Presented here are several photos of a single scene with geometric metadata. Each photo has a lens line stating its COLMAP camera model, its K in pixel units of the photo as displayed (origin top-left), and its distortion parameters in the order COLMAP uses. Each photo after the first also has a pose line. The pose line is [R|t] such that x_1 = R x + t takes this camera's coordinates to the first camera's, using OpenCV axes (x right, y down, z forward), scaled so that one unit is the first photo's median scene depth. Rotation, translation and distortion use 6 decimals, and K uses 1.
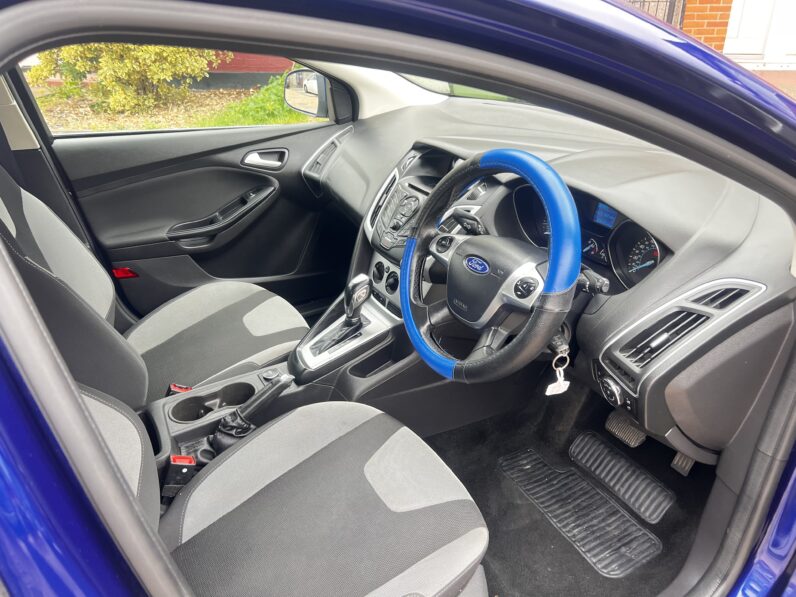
lens RADIAL K [[592.7, 0, 398.0], [0, 592.7, 298.5], [0, 0, 1]] dist [0.060142, -0.076695]
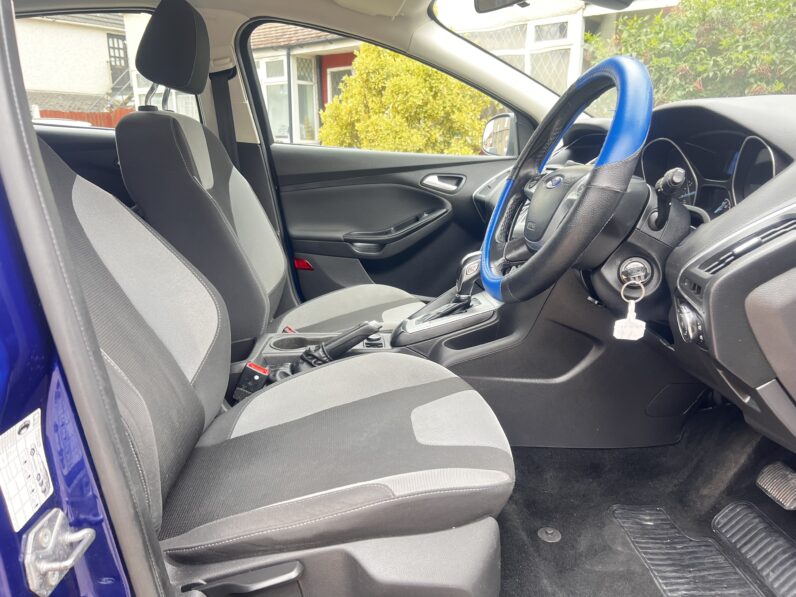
lens RADIAL K [[592.7, 0, 398.0], [0, 592.7, 298.5], [0, 0, 1]] dist [0.060142, -0.076695]
pose [[0.903627, 0.130889, -0.407830, 0.208386], [-0.219882, 0.958880, -0.179448, 0.219175], [0.367572, 0.251829, 0.895250, 0.092065]]
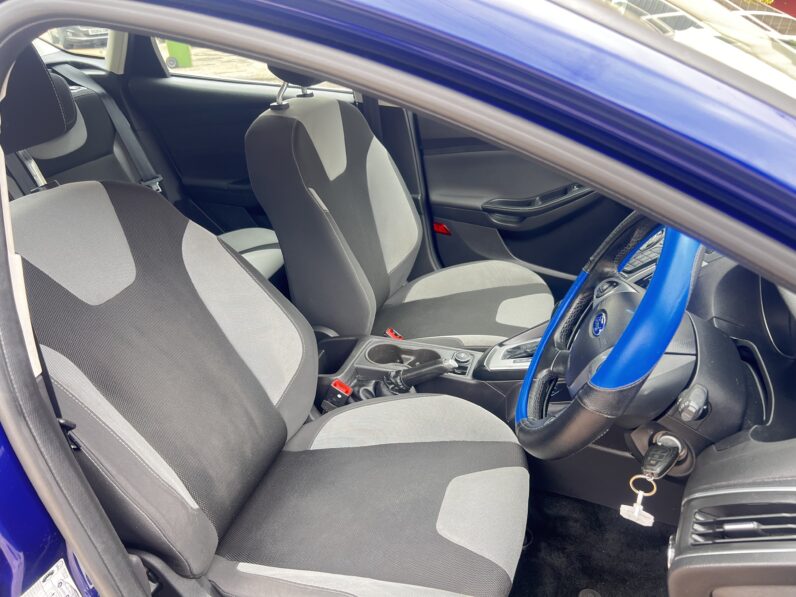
lens RADIAL K [[592.7, 0, 398.0], [0, 592.7, 298.5], [0, 0, 1]] dist [0.060142, -0.076695]
pose [[0.686867, 0.350922, -0.636449, 0.300846], [-0.327745, 0.931168, 0.159715, -0.086531], [0.648688, 0.098890, 0.754602, 0.134335]]
